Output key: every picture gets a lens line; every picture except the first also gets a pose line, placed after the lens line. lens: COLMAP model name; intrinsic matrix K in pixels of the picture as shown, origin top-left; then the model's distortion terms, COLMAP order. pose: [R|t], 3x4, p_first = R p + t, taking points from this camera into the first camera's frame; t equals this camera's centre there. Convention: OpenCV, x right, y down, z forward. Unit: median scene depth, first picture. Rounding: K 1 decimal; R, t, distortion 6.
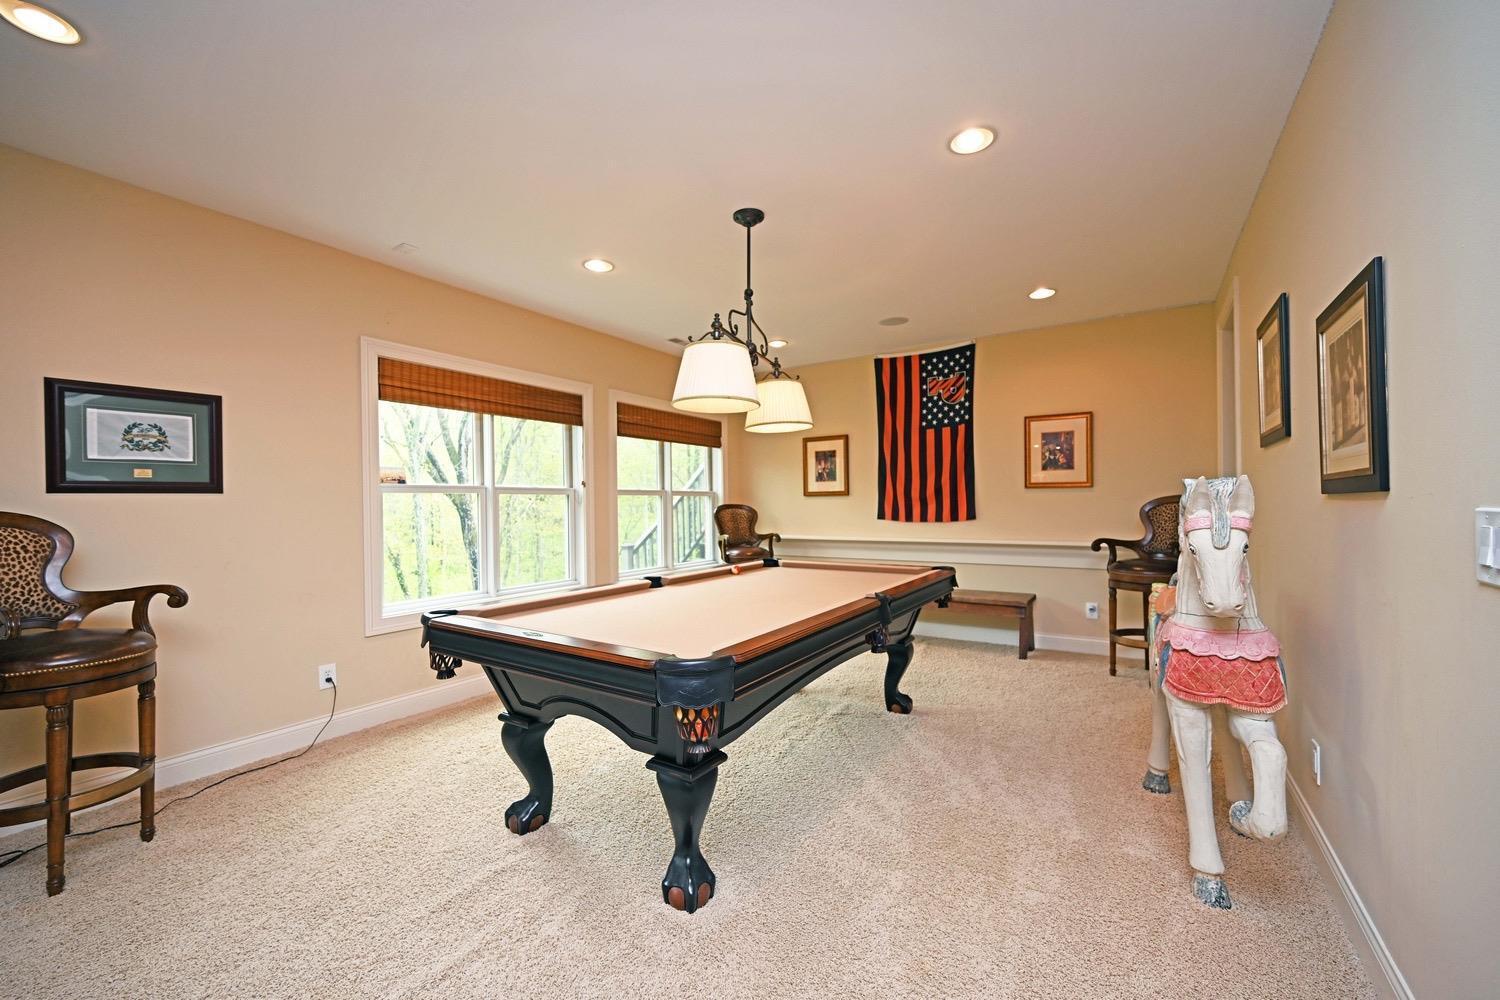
lens RADIAL K [[594.1, 0, 751.3], [0, 594.1, 498.4], [0, 0, 1]] dist [-0.001482, -0.000265]
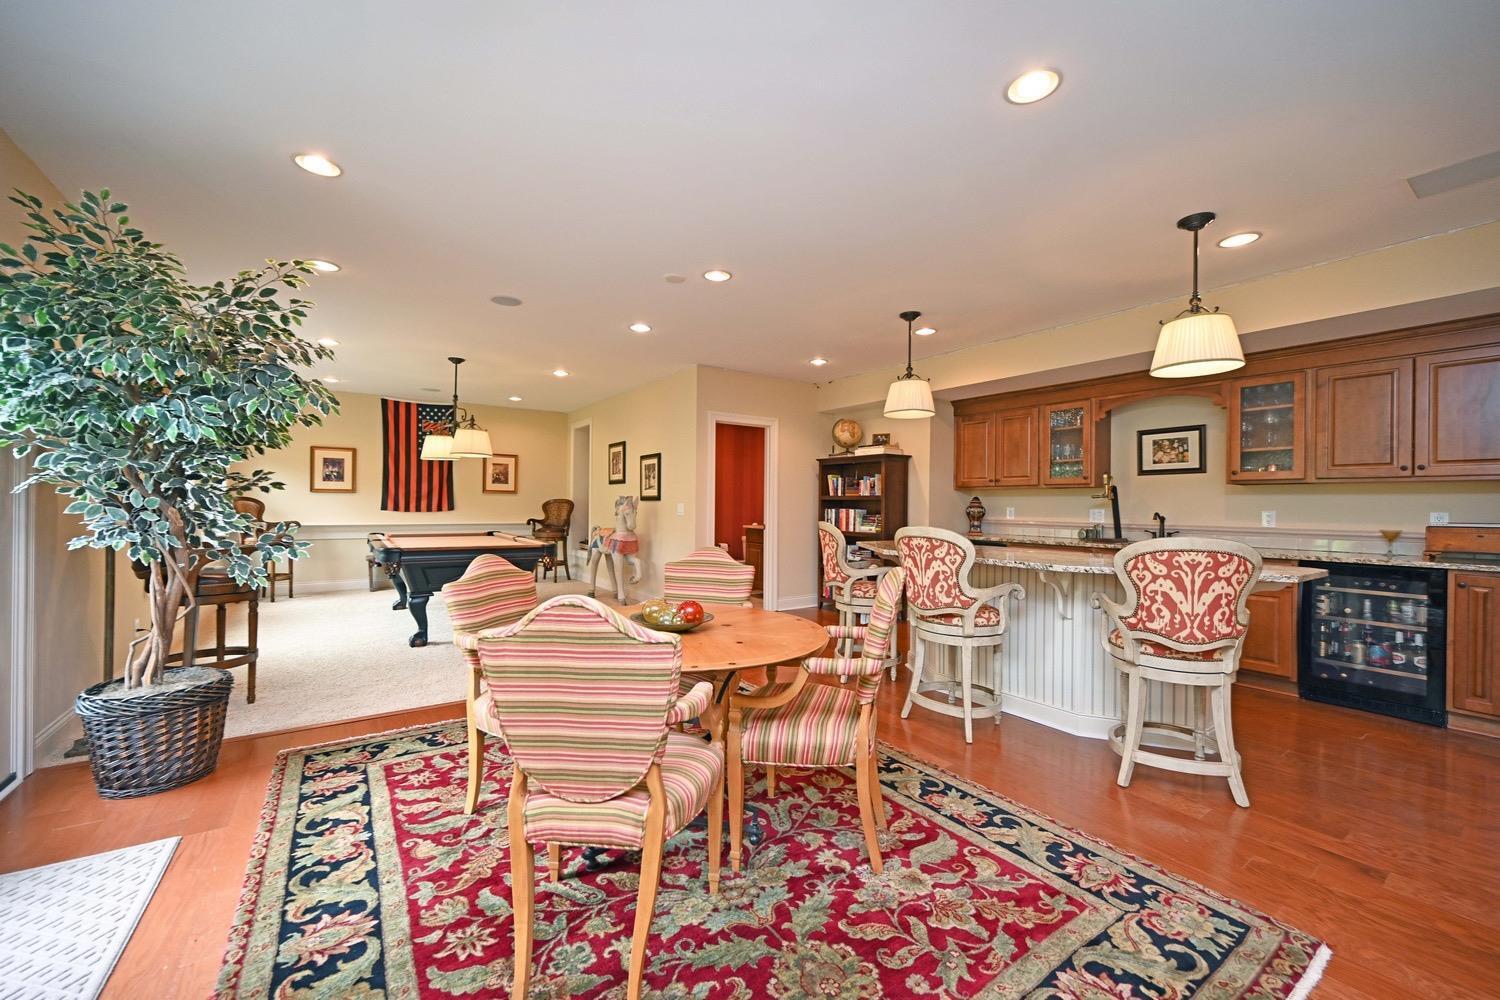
lens RADIAL K [[594.1, 0, 751.3], [0, 594.1, 498.4], [0, 0, 1]] dist [-0.001482, -0.000265]
pose [[0.381642, 0.024289, 0.923991, -0.805902], [-0.025147, 0.999557, -0.015889, 0.007249], [-0.923968, -0.017172, 0.382084, -0.397484]]
